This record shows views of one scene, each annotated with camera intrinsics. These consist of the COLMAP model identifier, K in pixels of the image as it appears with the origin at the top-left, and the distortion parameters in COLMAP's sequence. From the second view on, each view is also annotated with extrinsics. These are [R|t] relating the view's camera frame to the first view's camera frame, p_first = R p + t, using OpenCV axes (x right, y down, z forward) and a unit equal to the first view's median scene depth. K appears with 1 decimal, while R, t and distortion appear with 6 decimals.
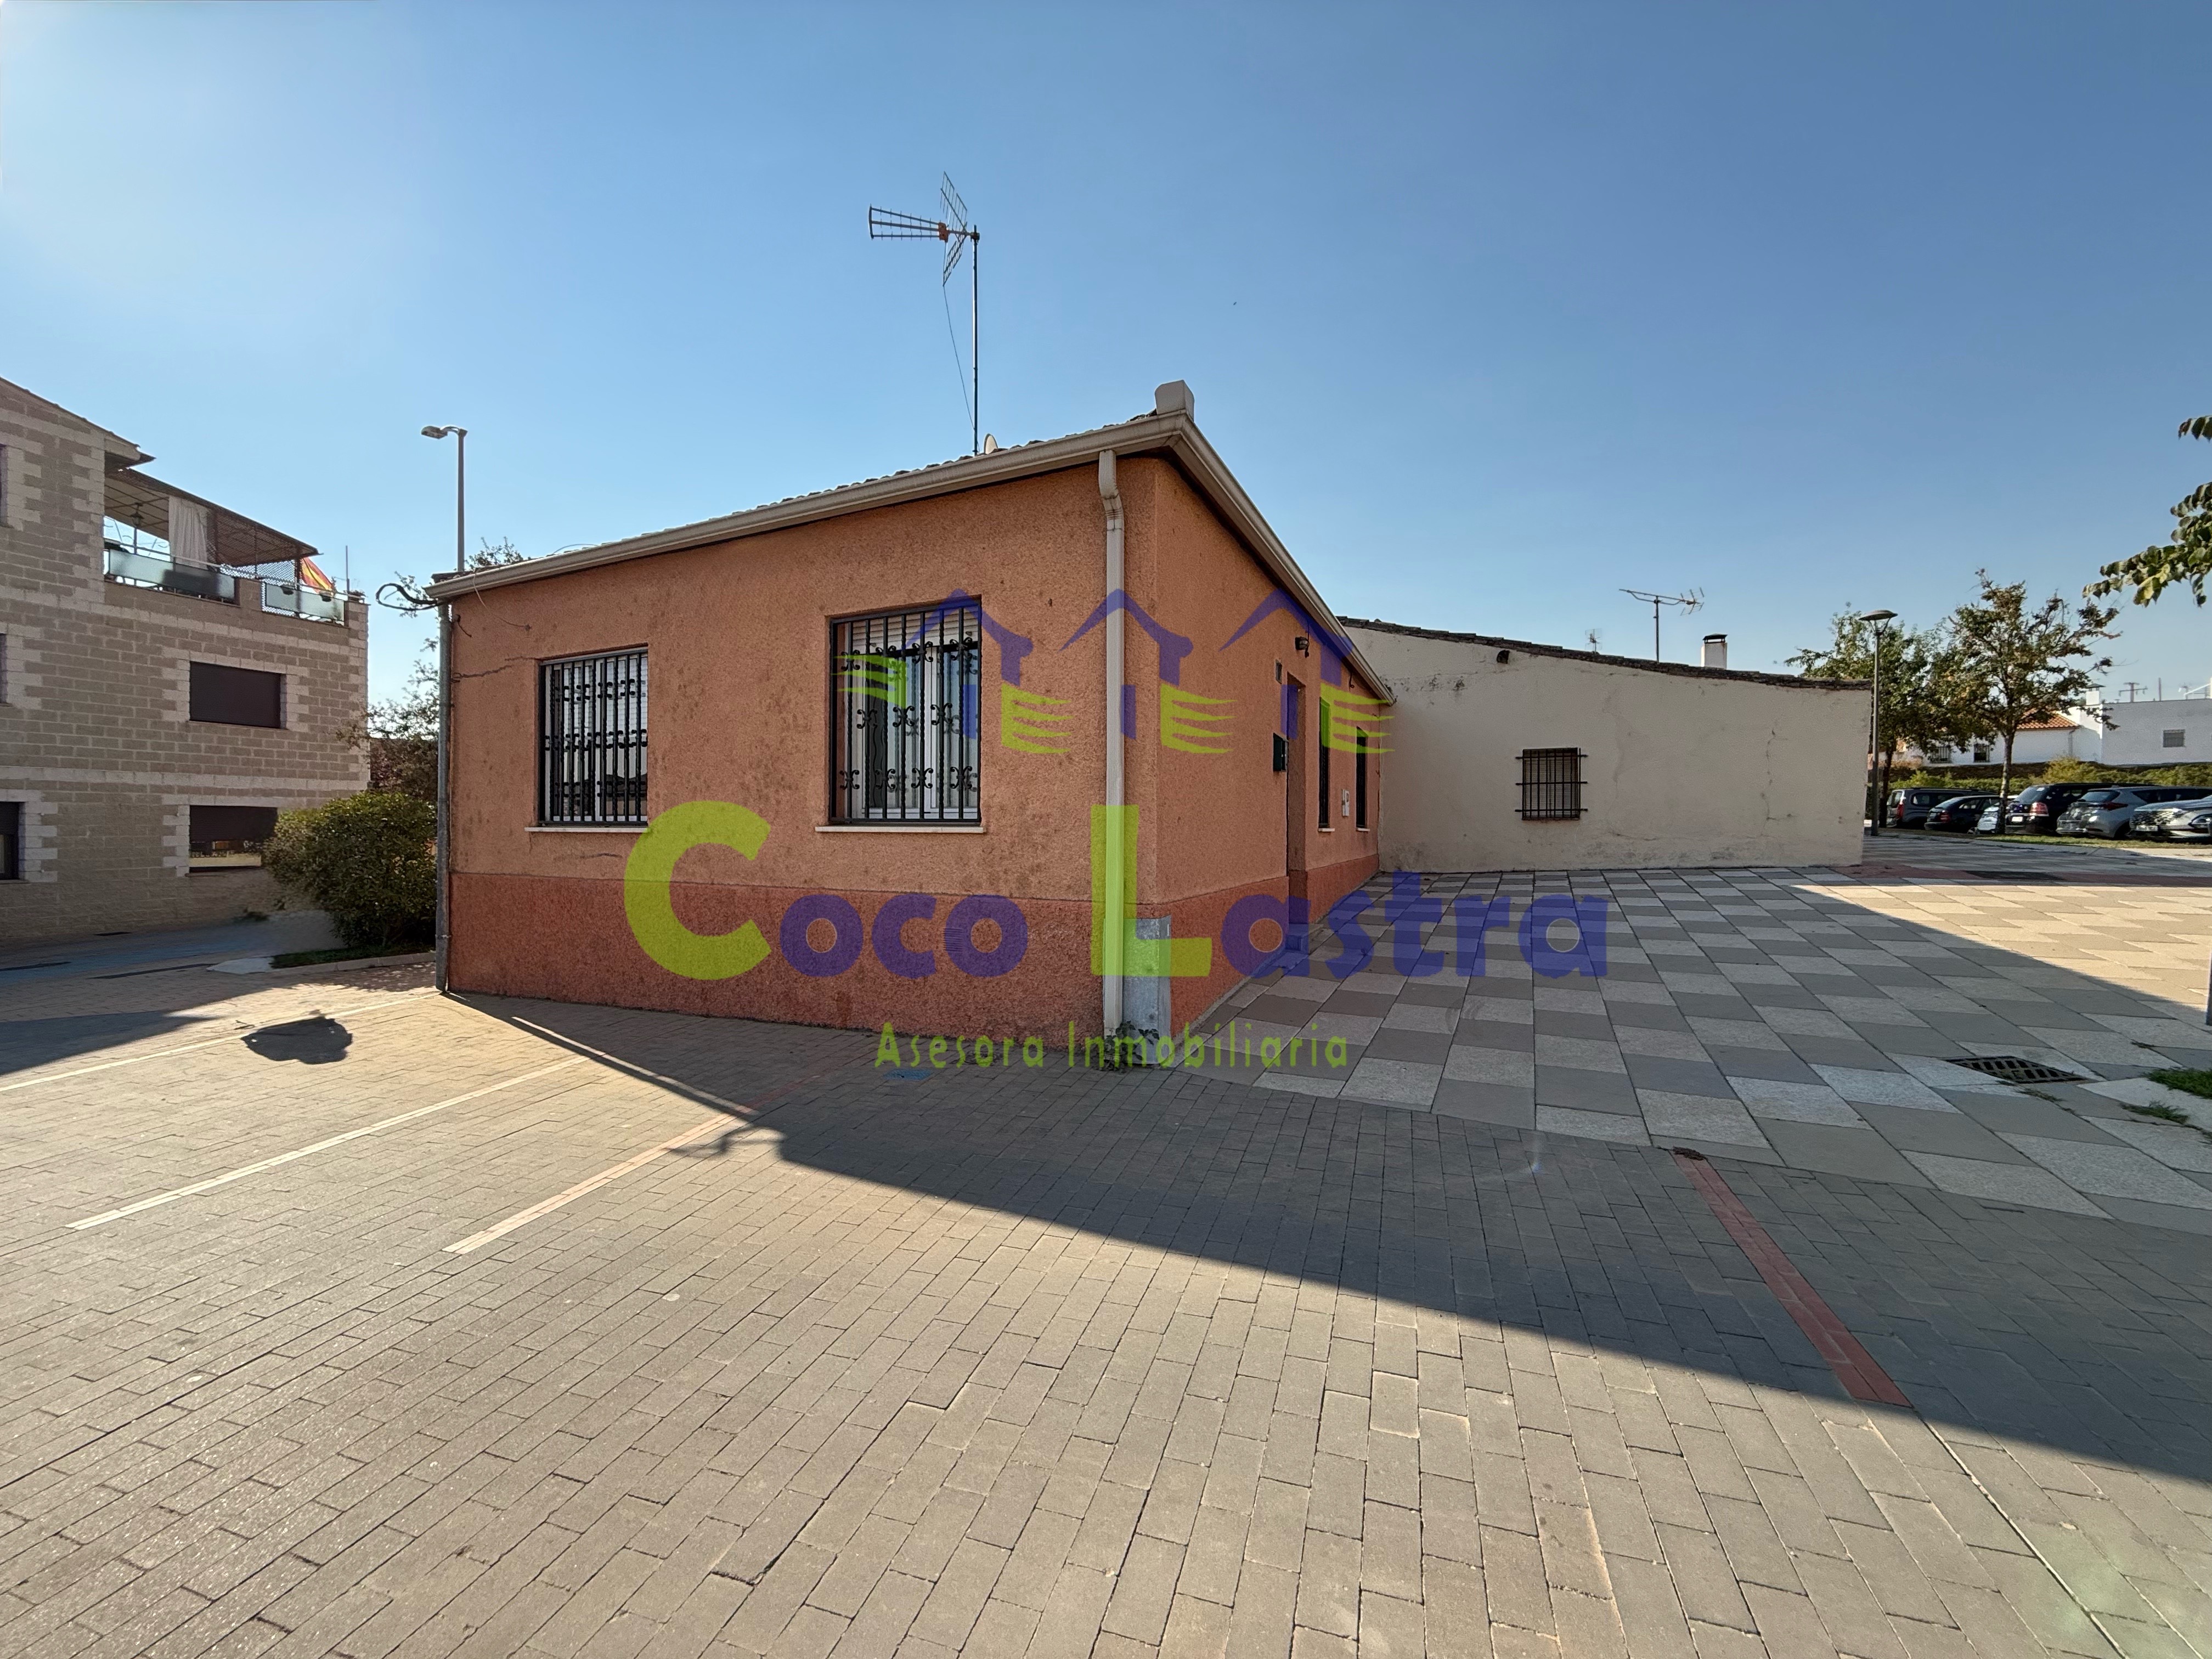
lens RADIAL K [[874.3, 0, 1096.8], [0, 874.3, 828.9], [0, 0, 1]] dist [0.000338, 0.000071]
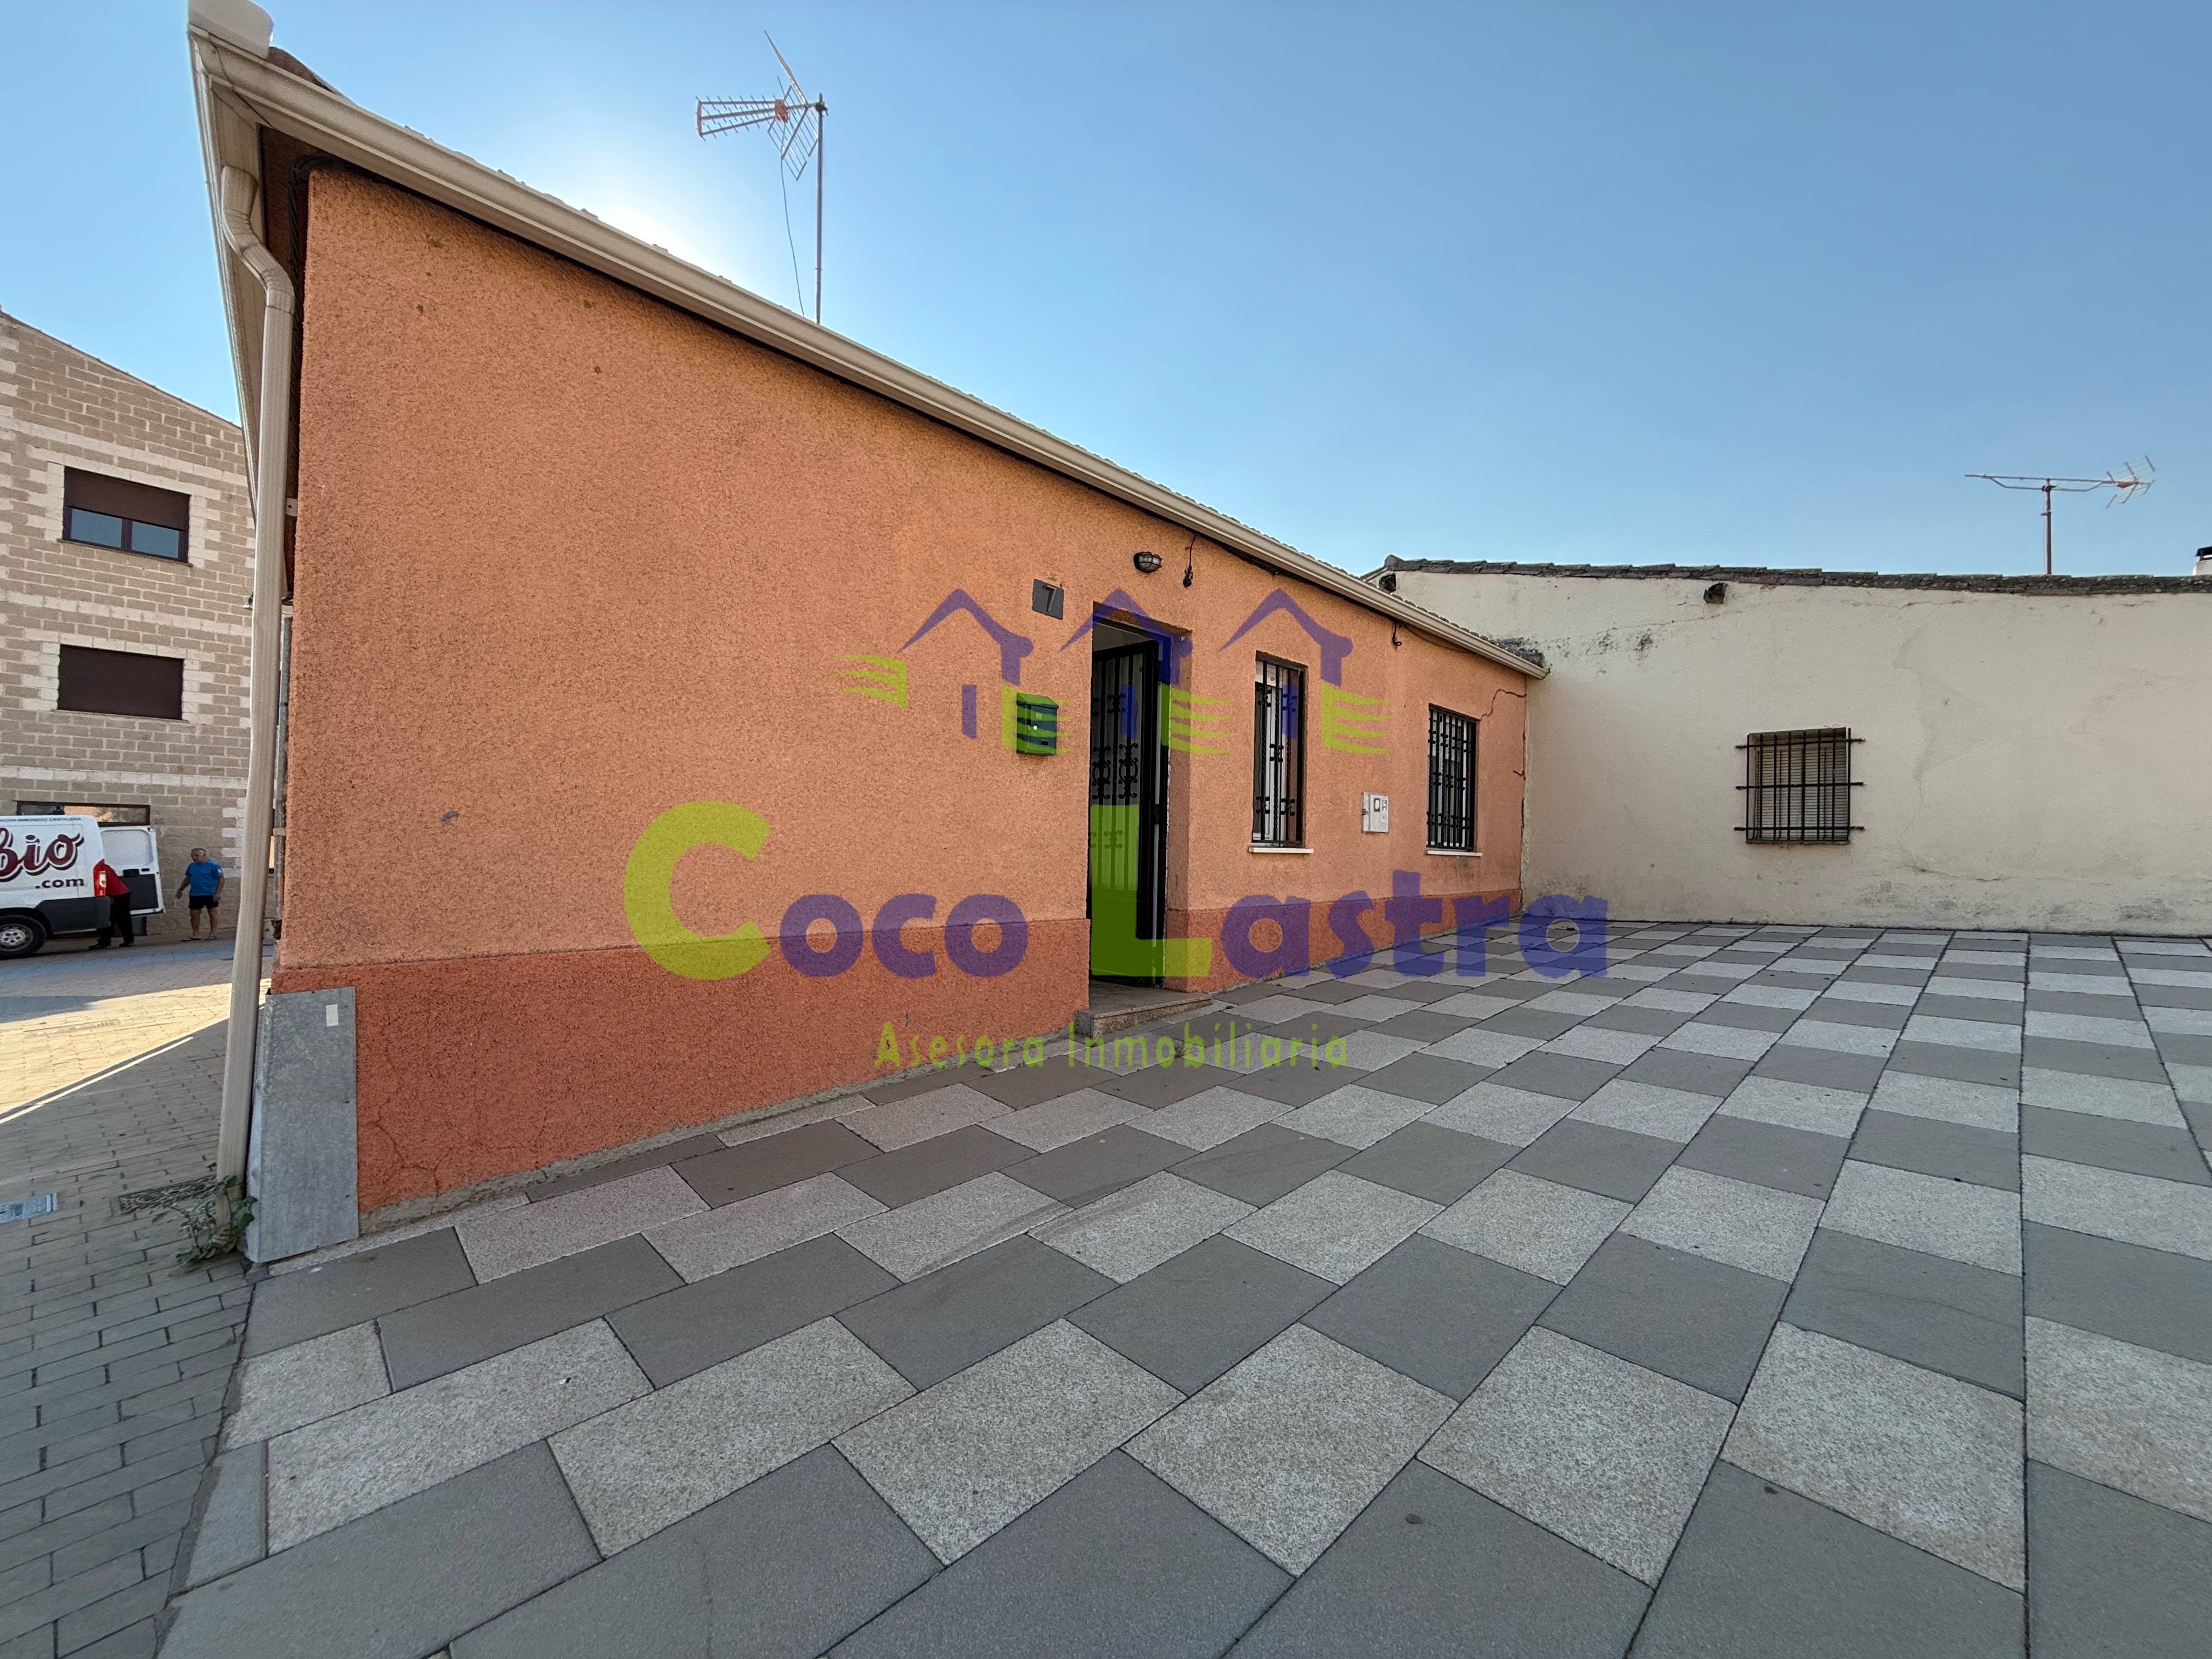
lens RADIAL K [[874.3, 0, 1096.8], [0, 874.3, 828.9], [0, 0, 1]] dist [0.000338, 0.000071]
pose [[0.938427, 0.011148, -0.345297, 0.283477], [-0.018445, 0.999670, -0.017855, -0.000543], [0.344984, 0.023125, 0.938324, 0.252316]]
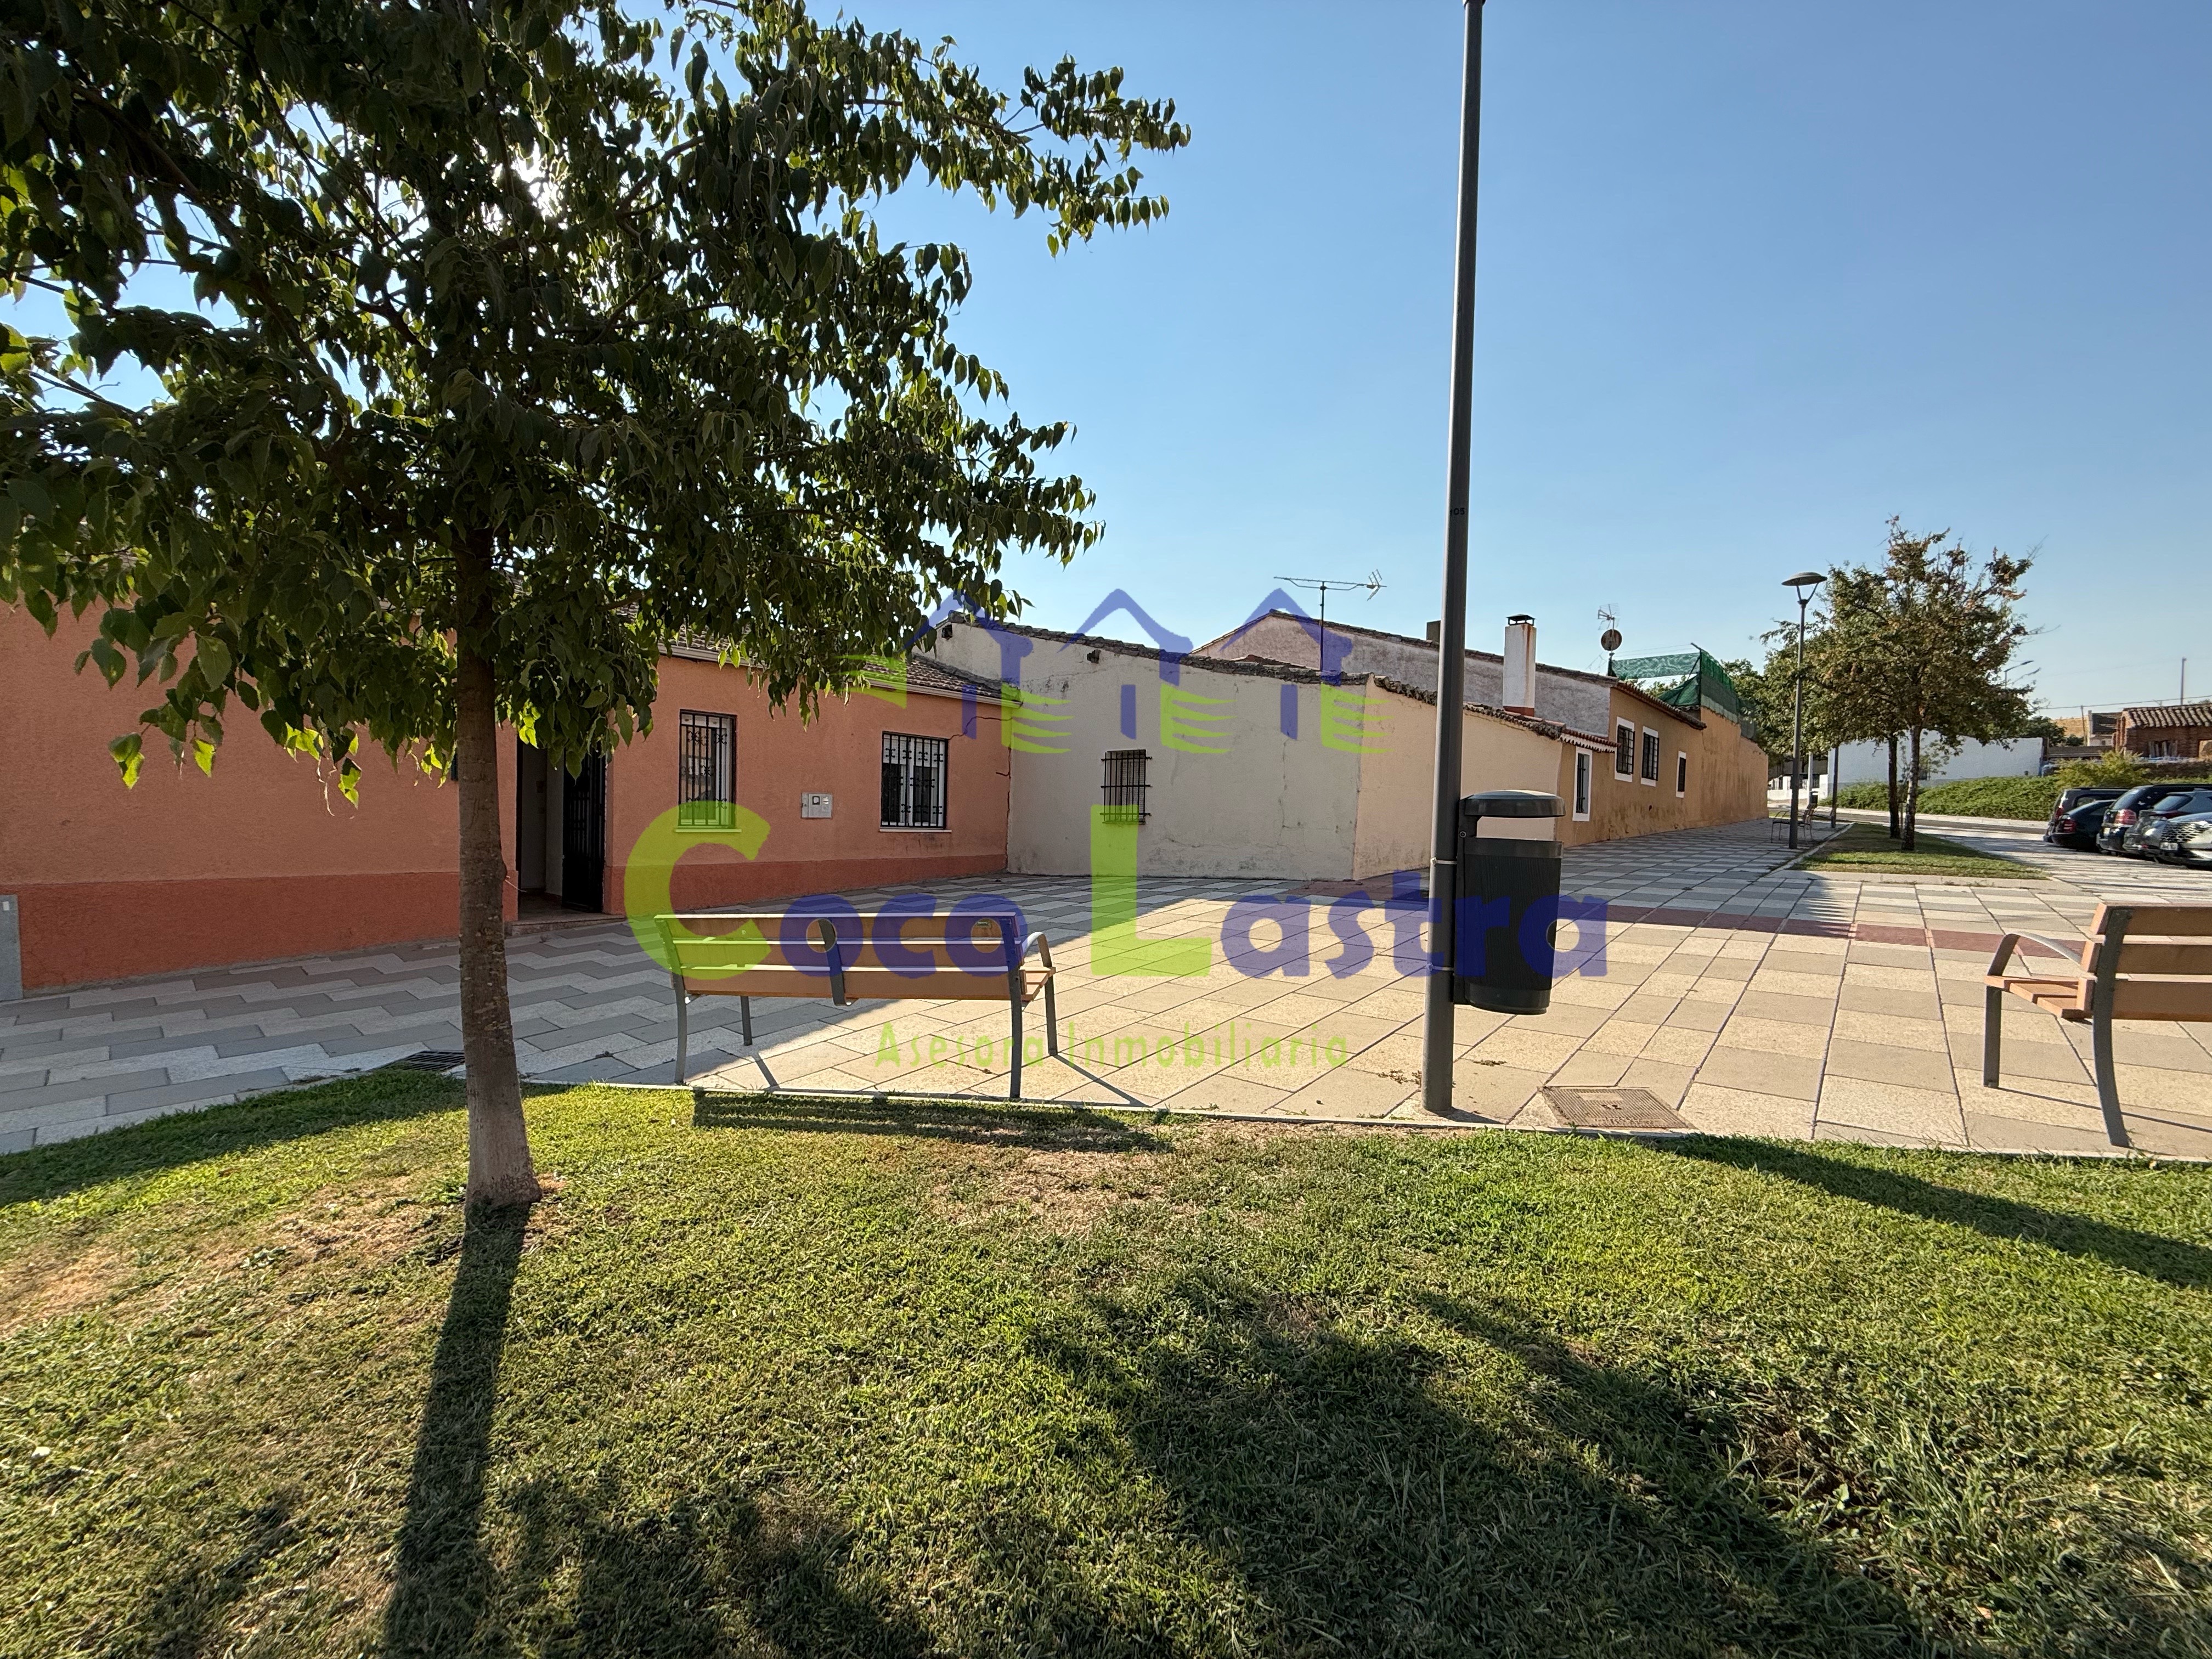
lens RADIAL K [[884.5, 0, 1106.0], [0, 884.5, 829.5], [0, 0, 1]] dist [0.000180, 0.000026]
pose [[0.964571, 0.017557, -0.263237, 0.814643], [-0.014897, 0.999816, 0.012100, -0.016942], [0.263401, -0.007750, 0.964655, 0.050651]]
